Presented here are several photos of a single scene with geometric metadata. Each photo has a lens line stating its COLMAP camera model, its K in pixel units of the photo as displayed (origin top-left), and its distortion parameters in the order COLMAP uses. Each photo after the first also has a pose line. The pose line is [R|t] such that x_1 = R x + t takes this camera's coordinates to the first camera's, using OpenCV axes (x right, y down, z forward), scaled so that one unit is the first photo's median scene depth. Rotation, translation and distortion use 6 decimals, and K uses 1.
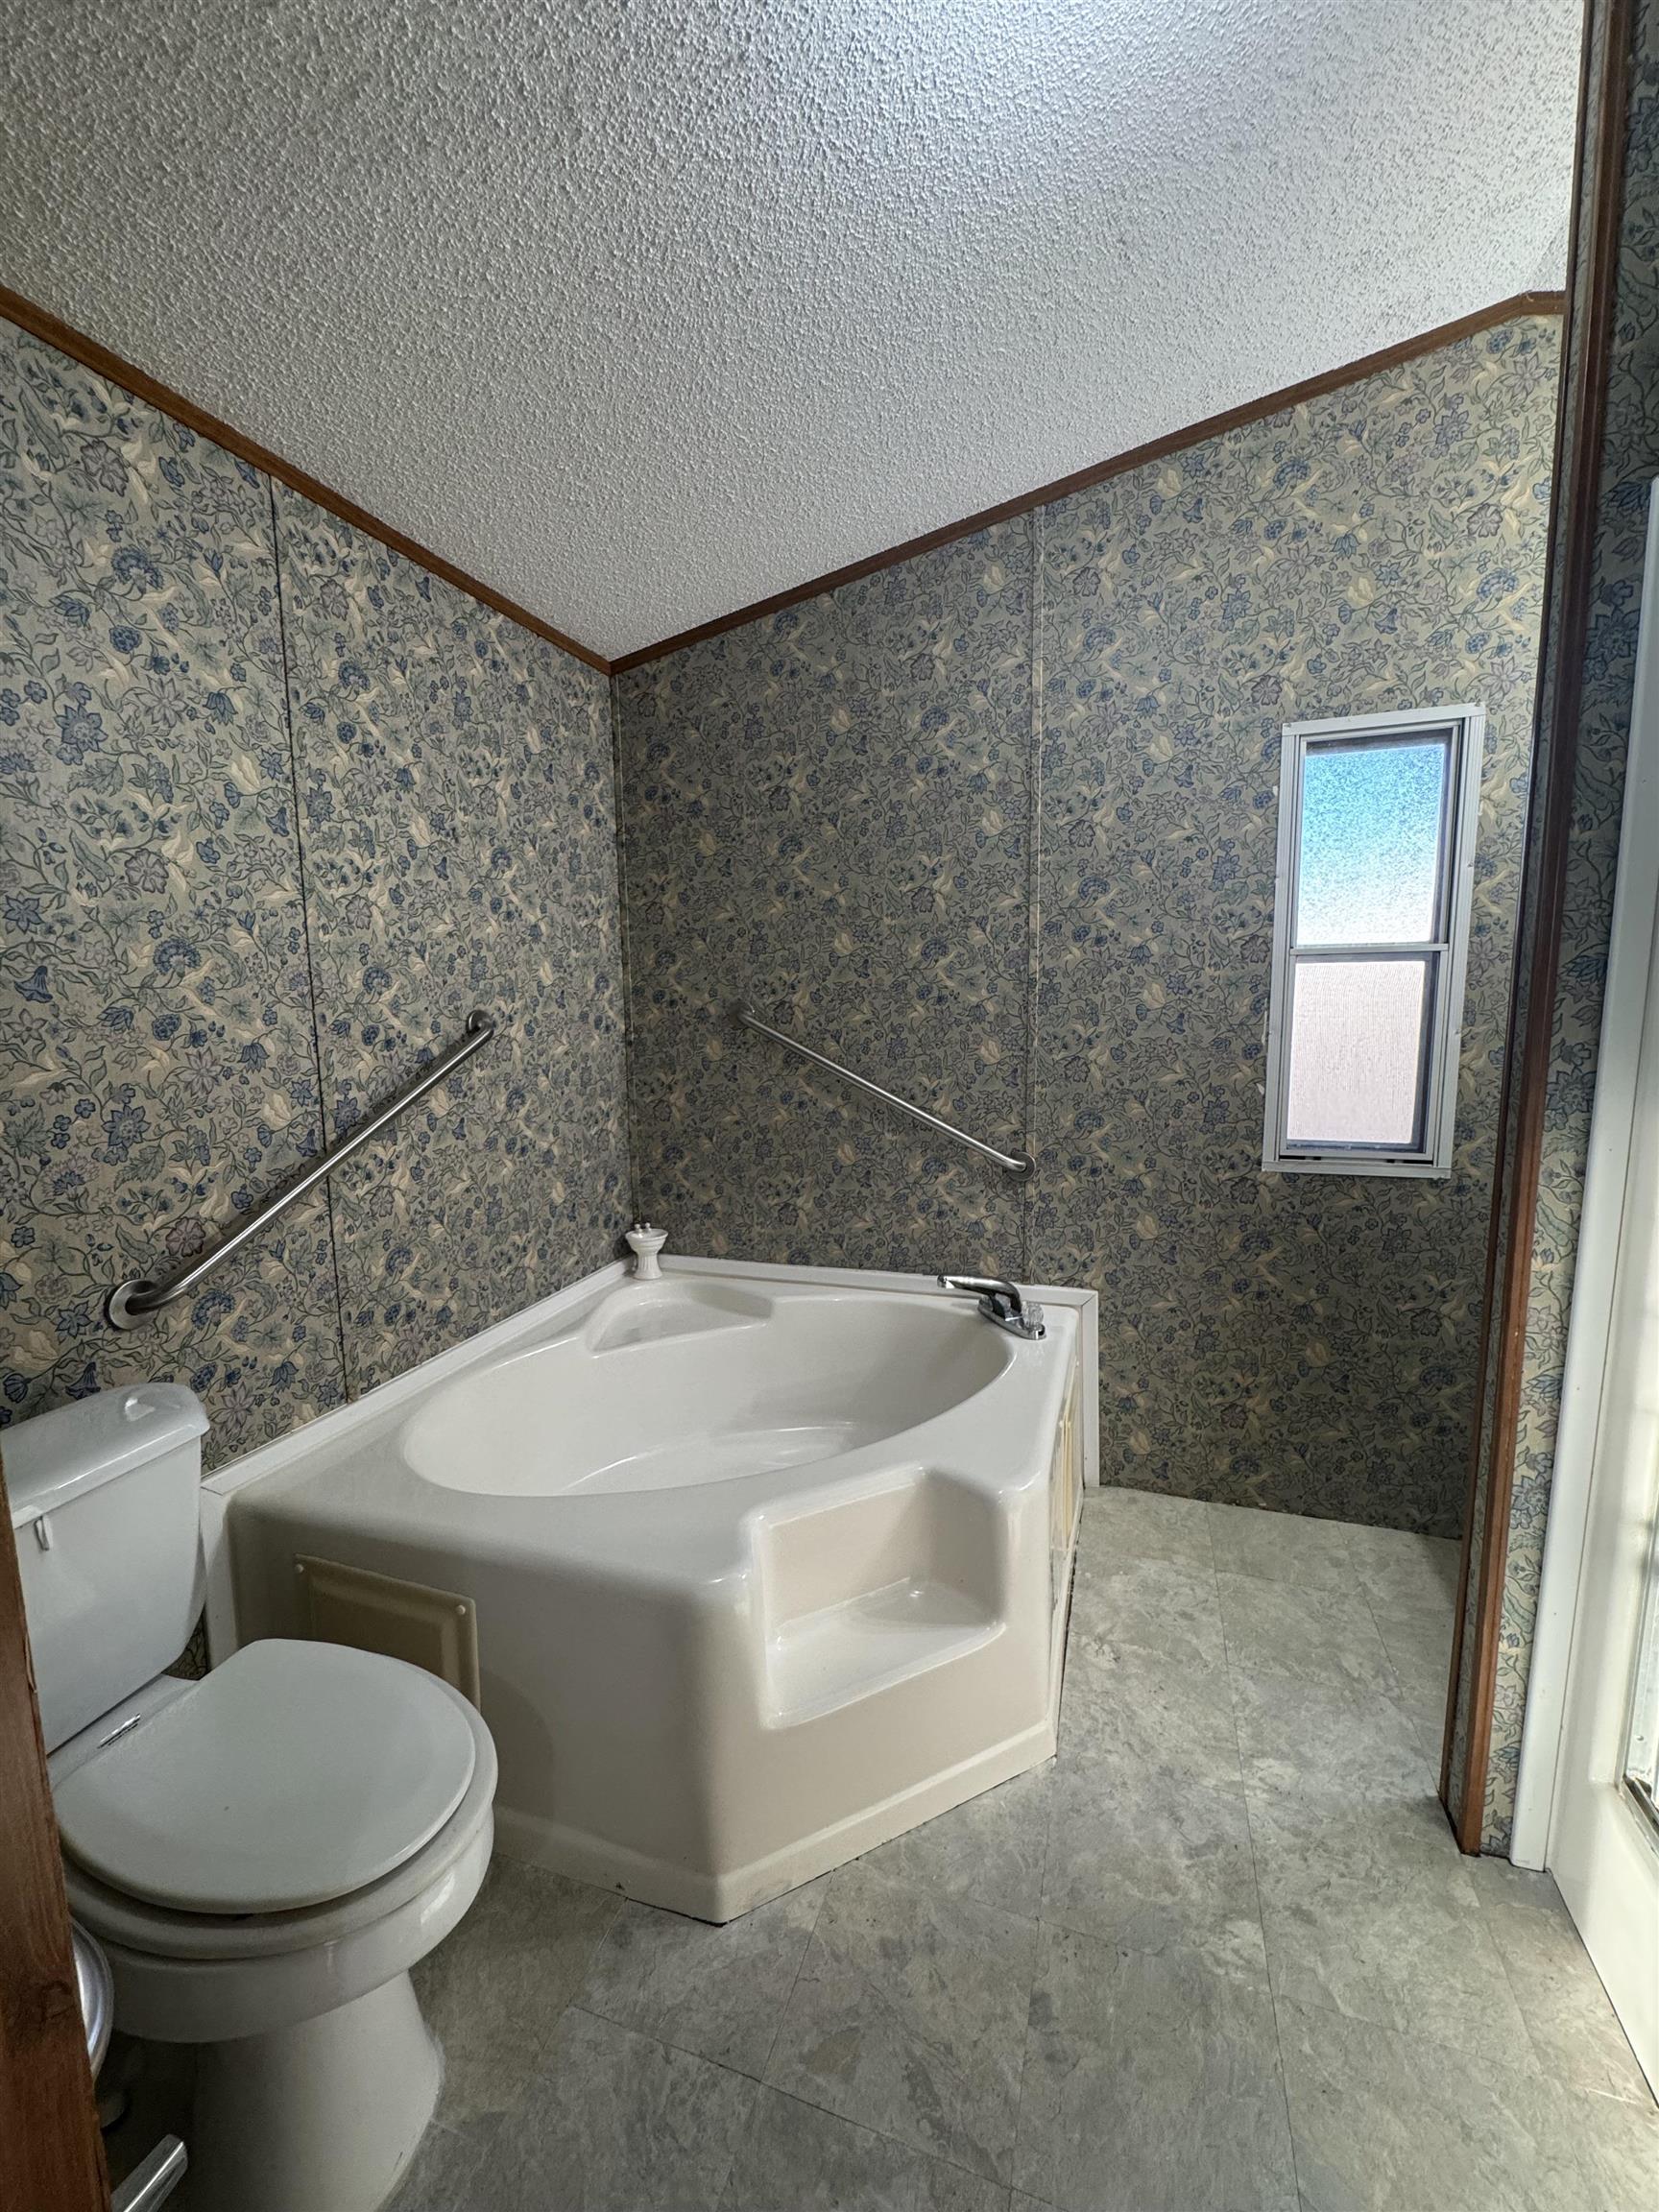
lens RADIAL K [[889.6, 0, 829.5], [0, 889.6, 1106.0], [0, 0, 1]] dist [-0.000871, 0.000248]
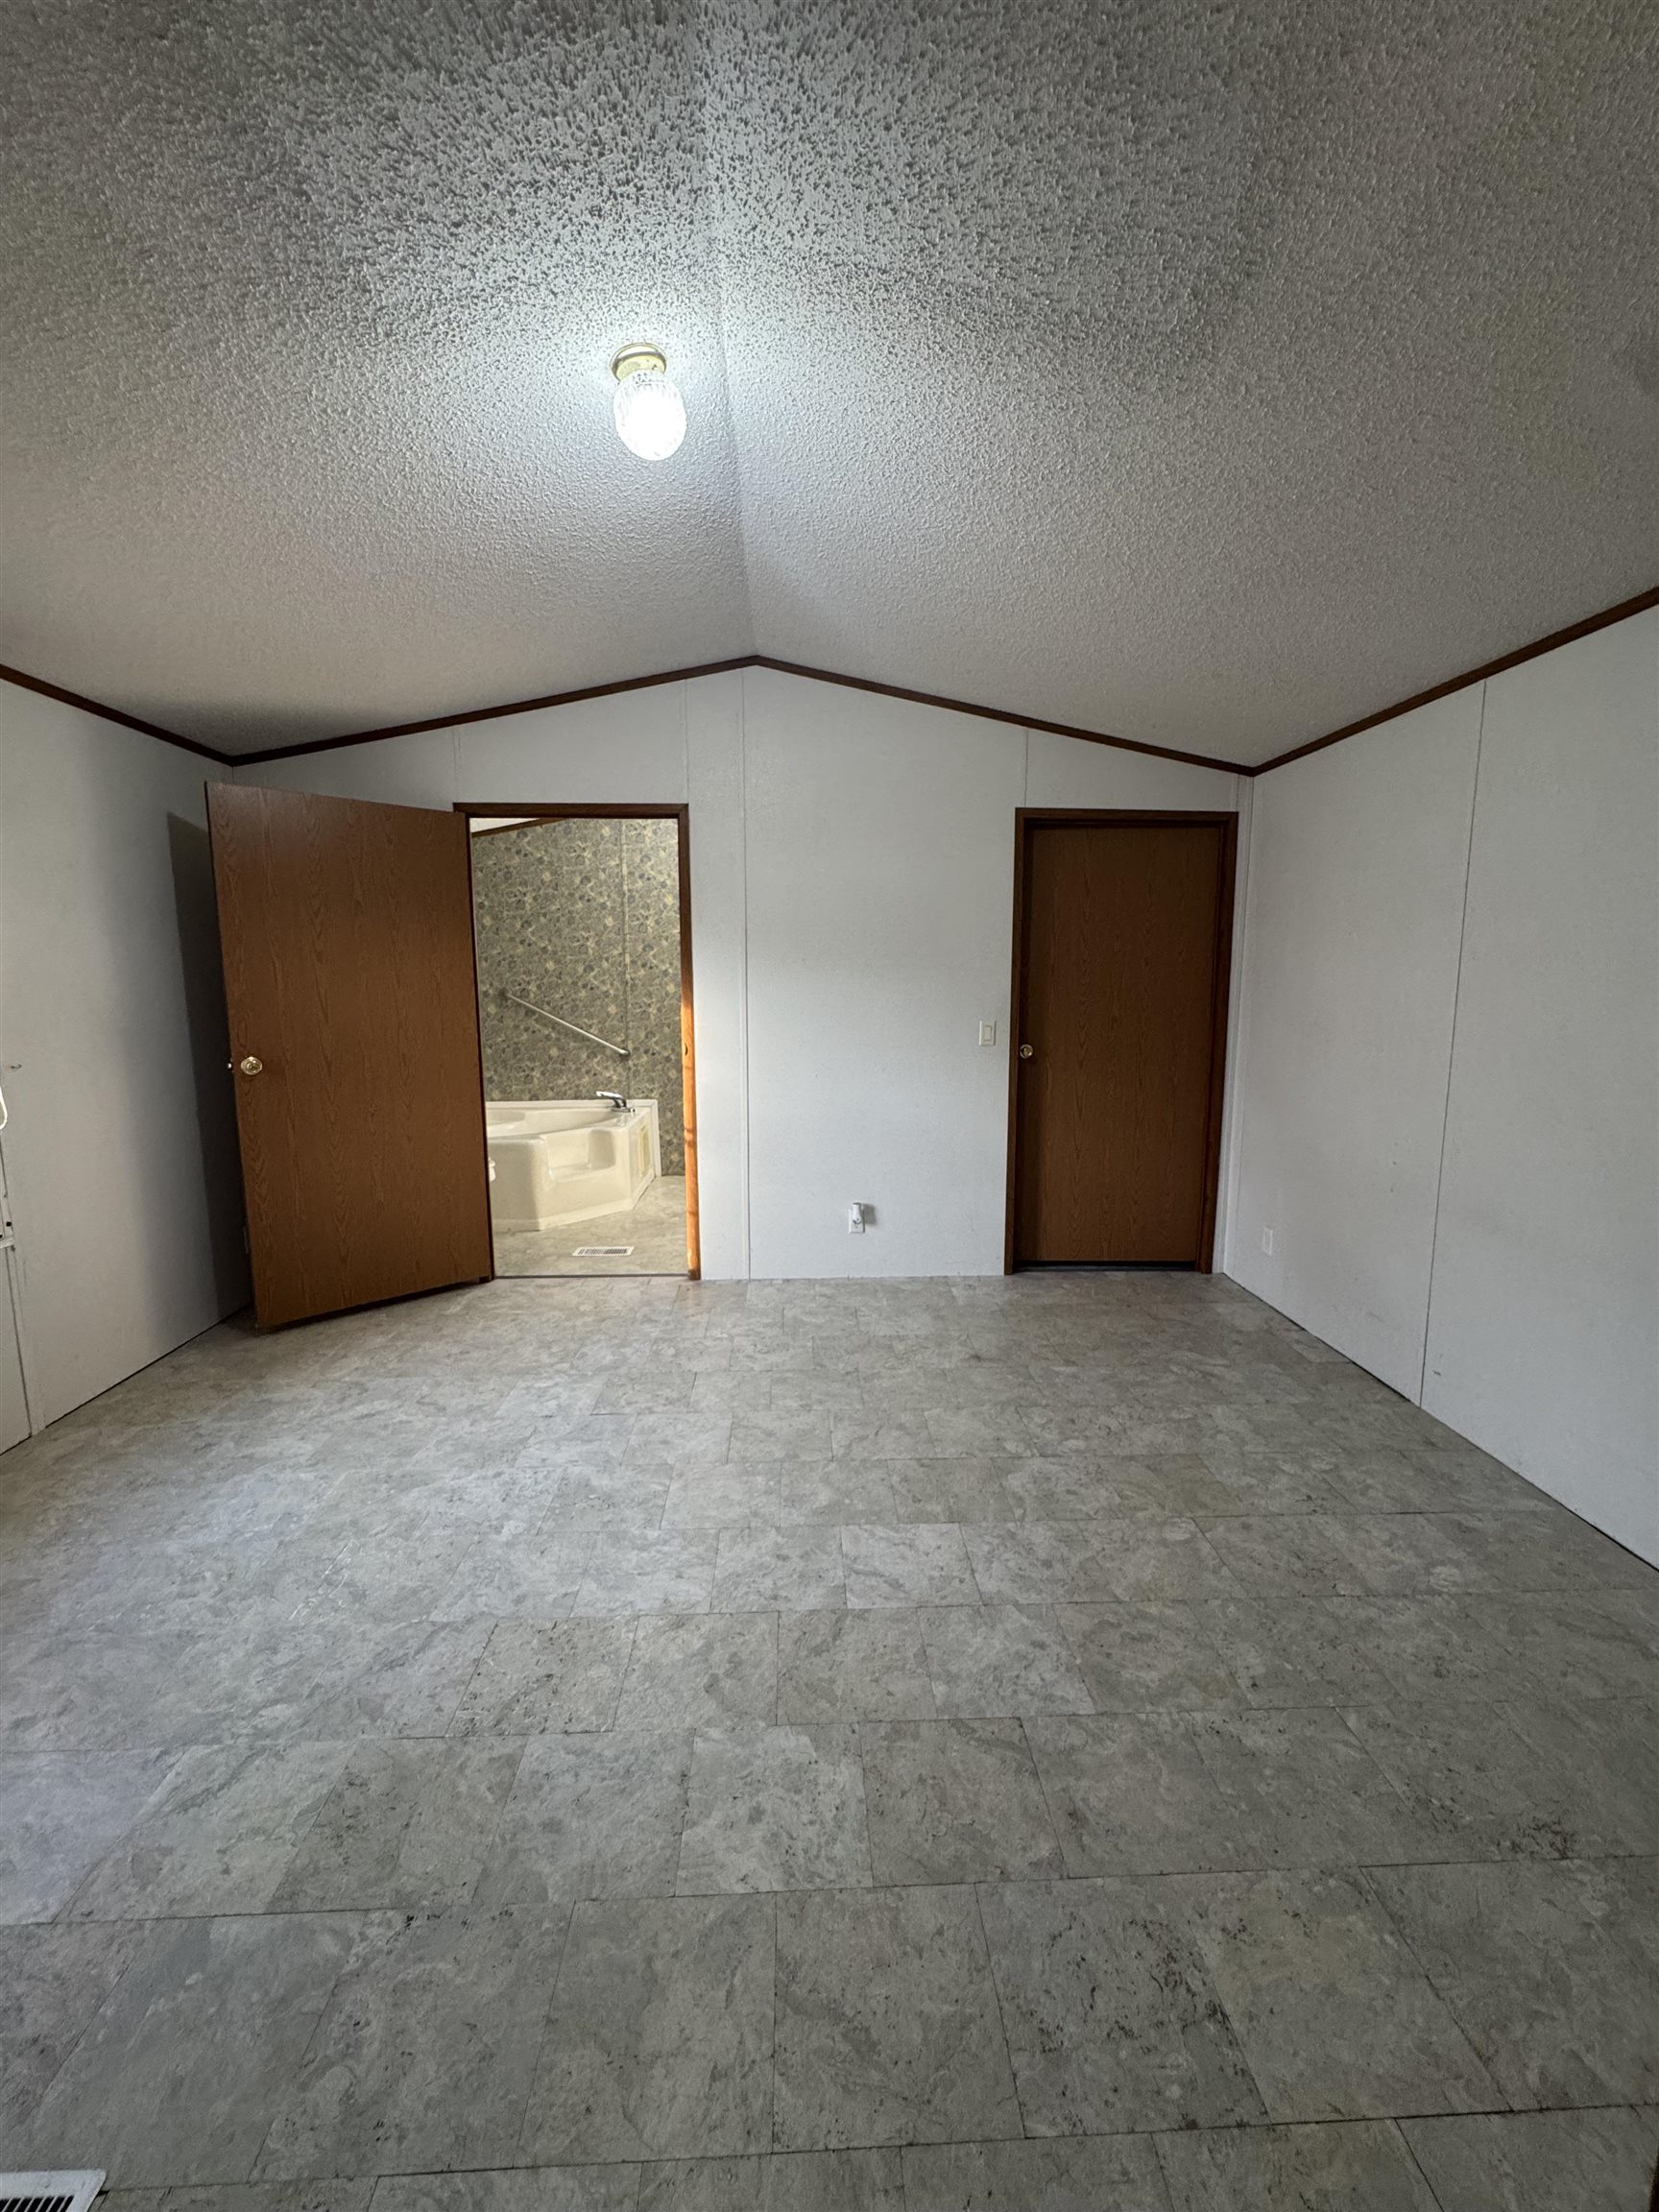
lens RADIAL K [[889.6, 0, 829.5], [0, 889.6, 1106.0], [0, 0, 1]] dist [-0.000871, 0.000248]
pose [[0.929981, -0.035829, 0.365858, -0.184361], [0.031436, 0.999344, 0.017959, 0.190268], [-0.366262, -0.005201, 0.930497, -1.608866]]
